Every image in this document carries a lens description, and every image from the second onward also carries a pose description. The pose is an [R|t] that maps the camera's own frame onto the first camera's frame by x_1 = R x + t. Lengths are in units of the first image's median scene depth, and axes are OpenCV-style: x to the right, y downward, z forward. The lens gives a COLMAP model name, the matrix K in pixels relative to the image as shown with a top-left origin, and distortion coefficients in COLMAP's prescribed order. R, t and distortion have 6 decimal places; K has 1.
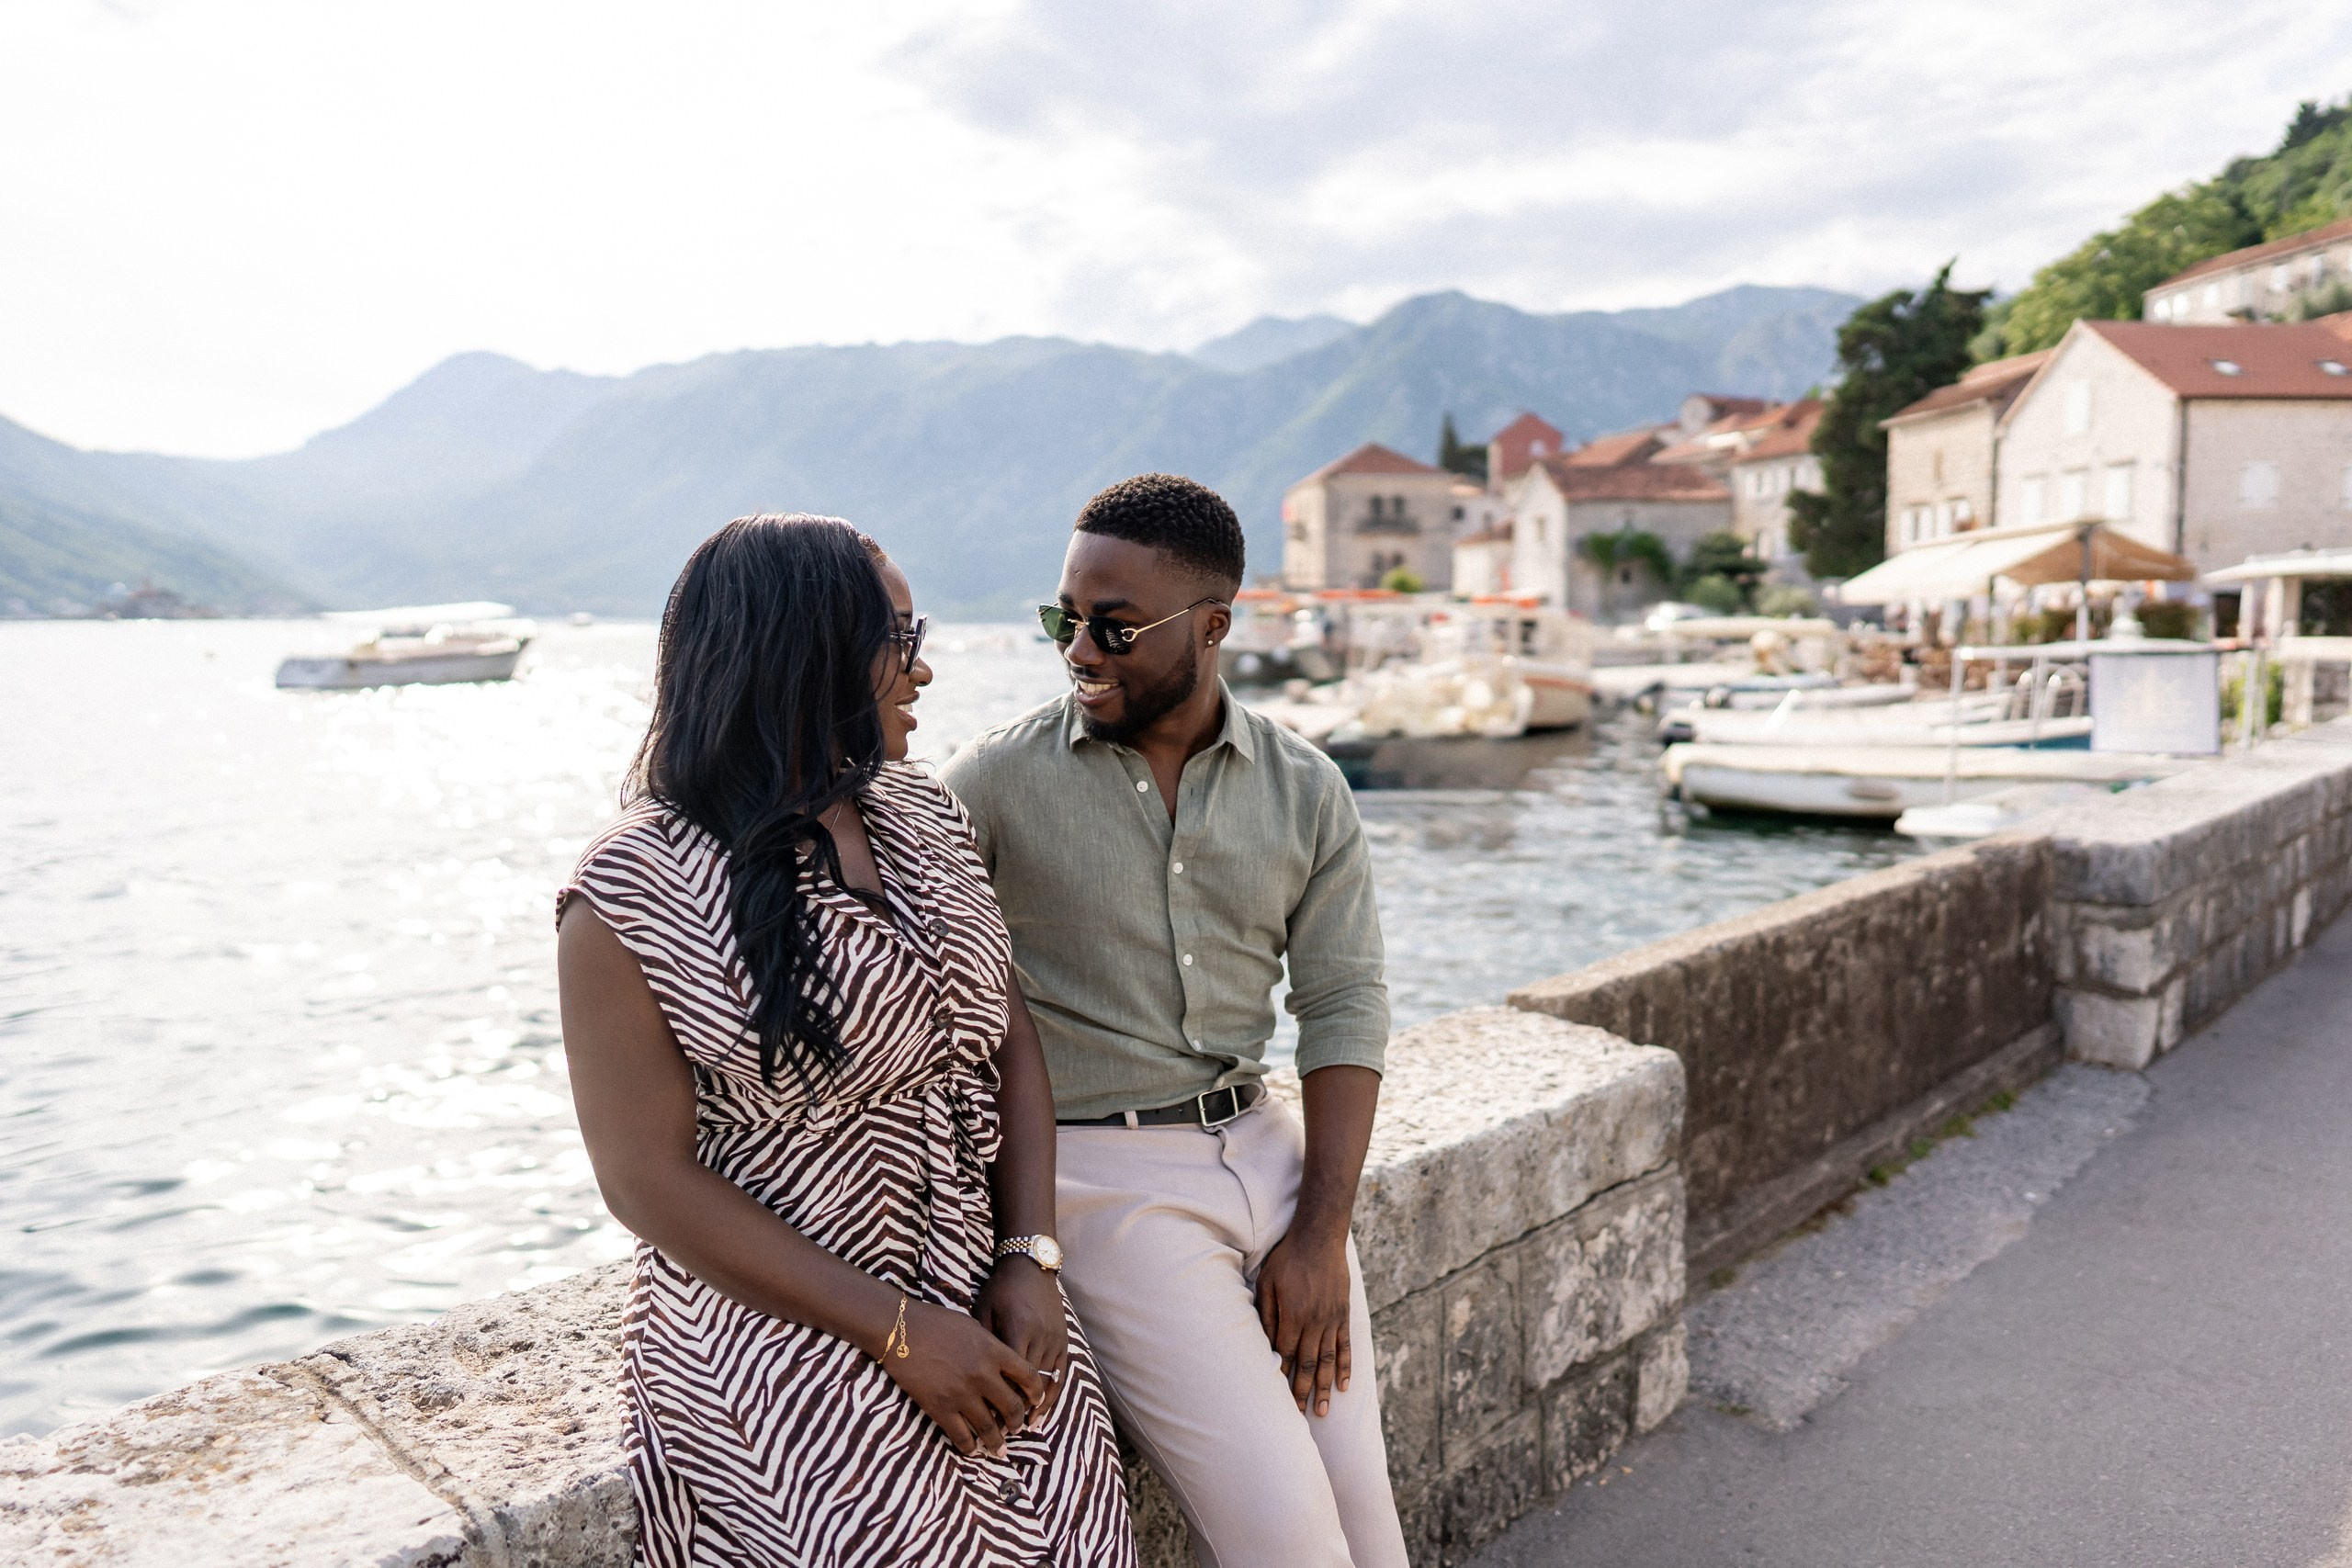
lens RADIAL K [[1641.0, 0, 1176.0], [0, 1641.0, 784.0], [0, 0, 1]] dist [0.003956, -0.002387]
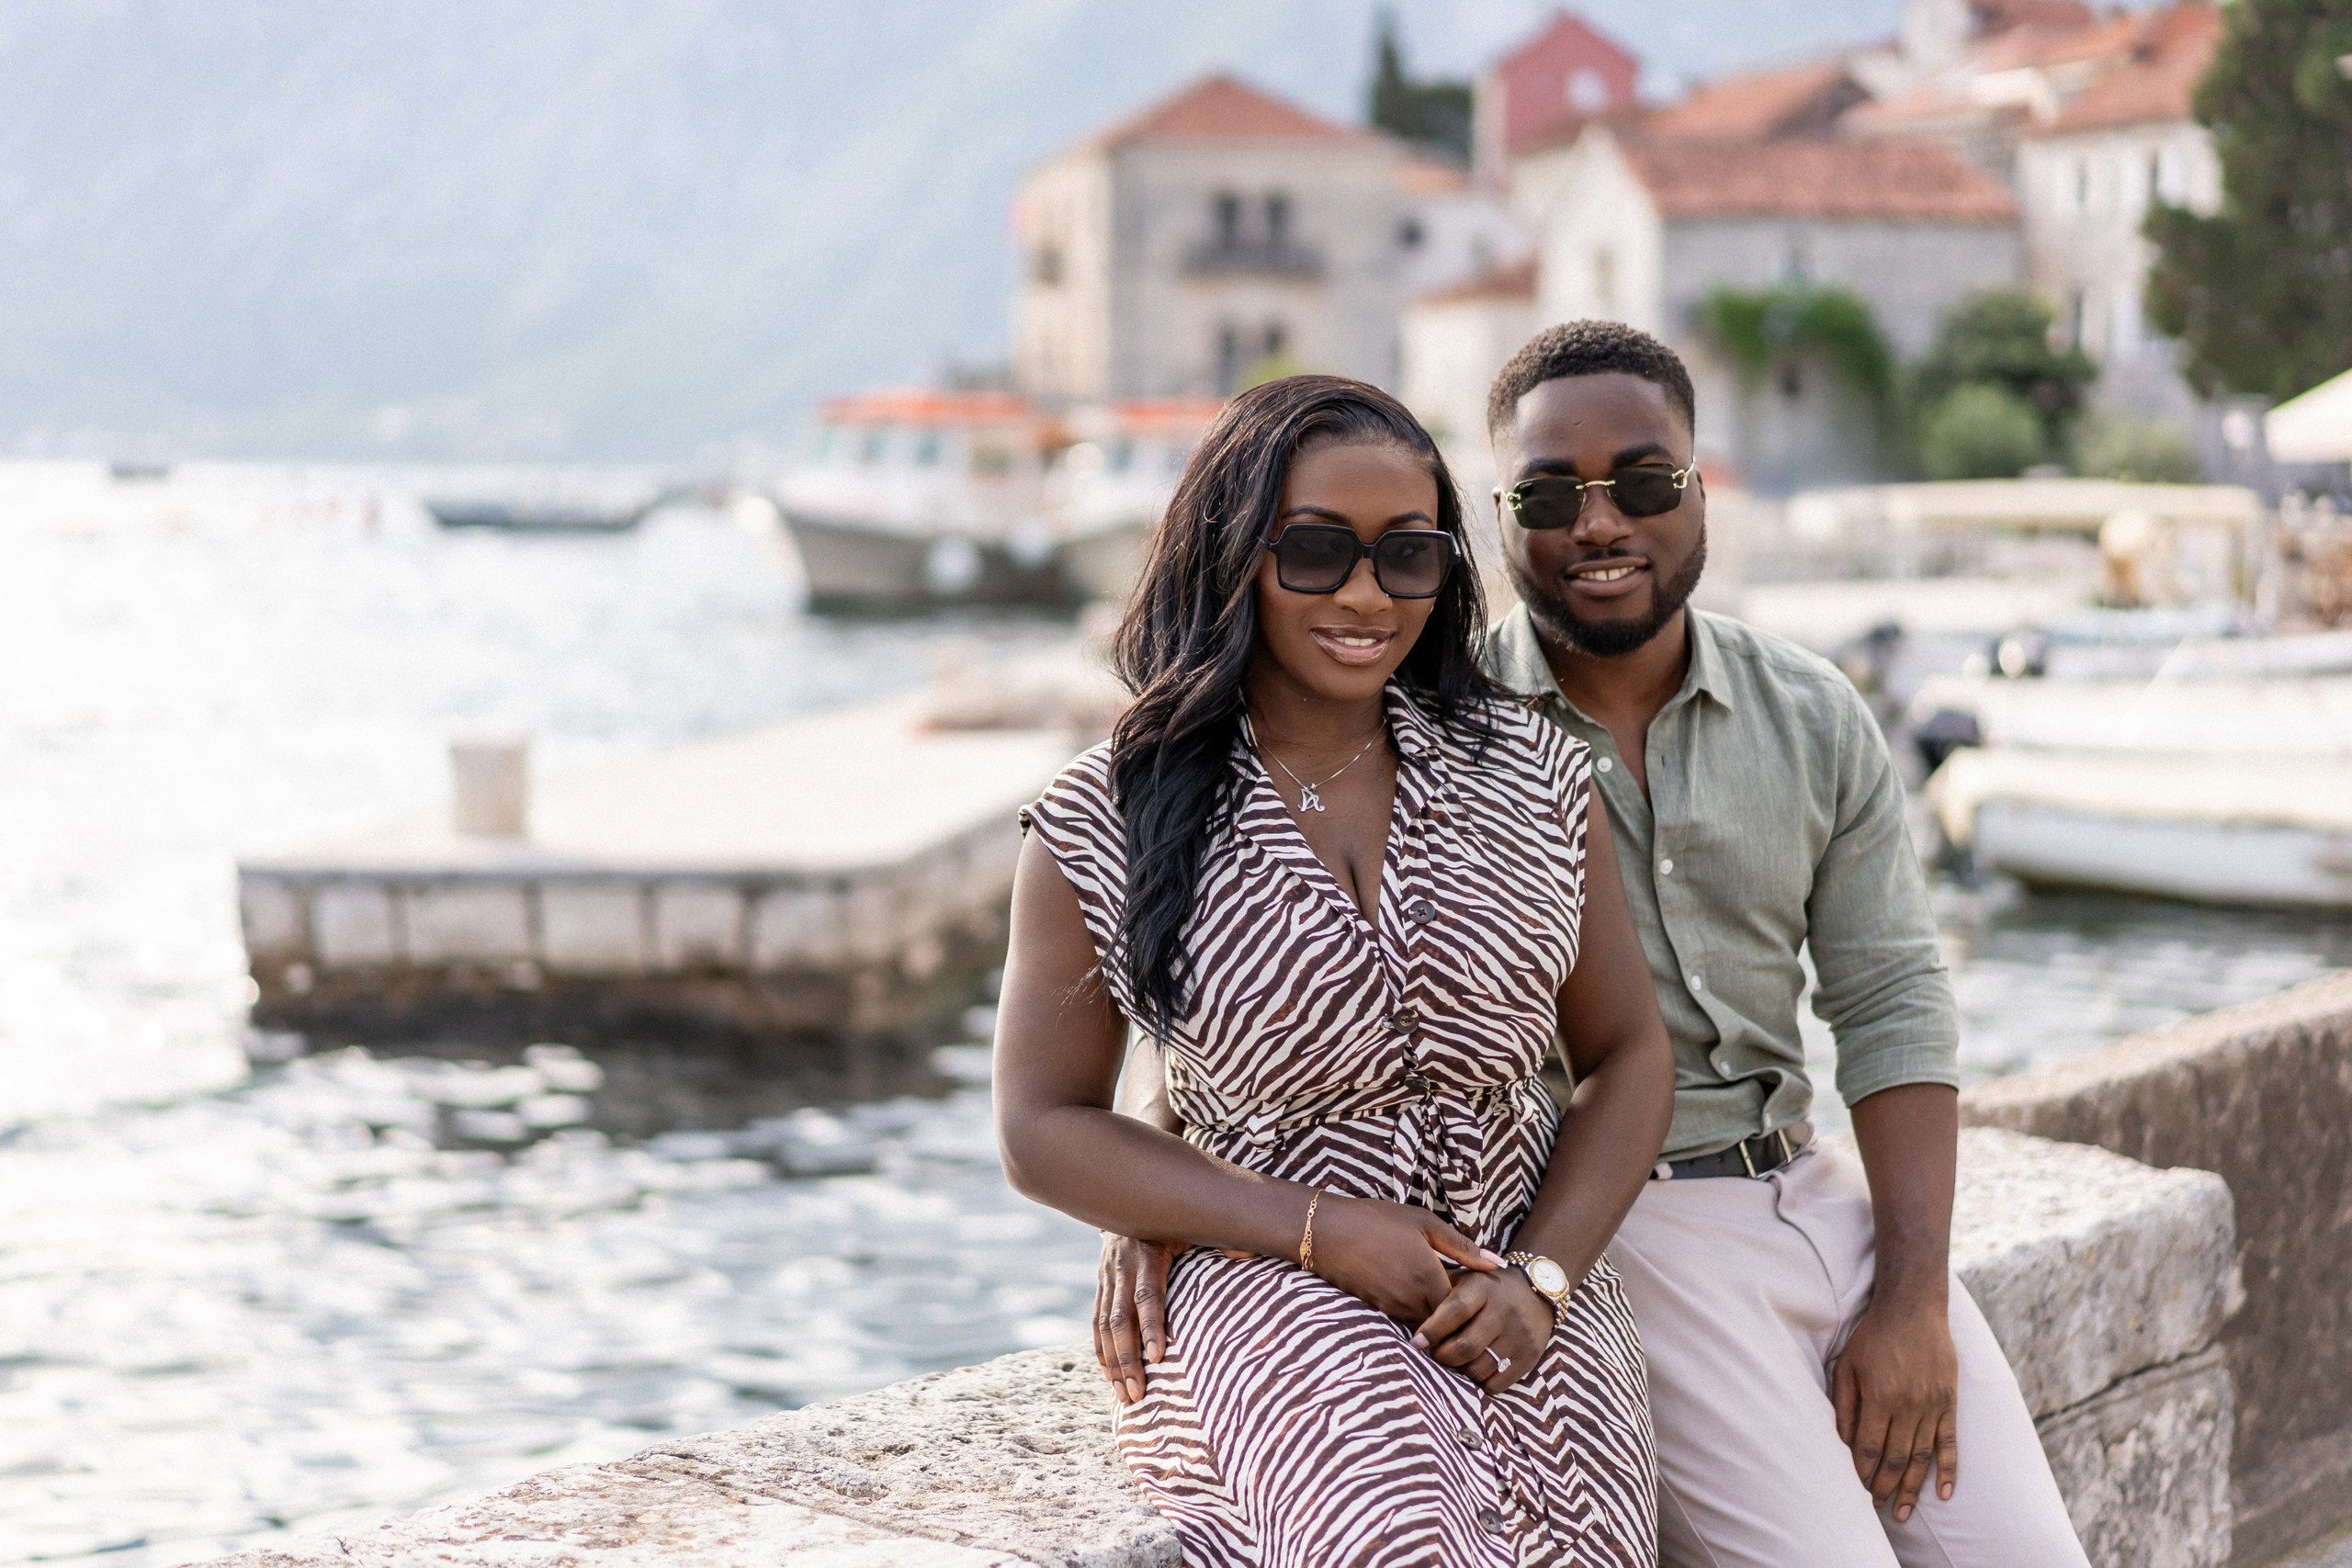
lens RADIAL K [[3895.4, 0, 1175.0], [0, 3895.4, 815.7], [0, 0, 1]] dist [0.048135, 0.099973]
pose [[0.992565, 0.005214, 0.121607, -0.295684], [-0.003941, 0.999935, -0.010706, 0.038309], [-0.121655, 0.010148, 0.992521, -0.490376]]
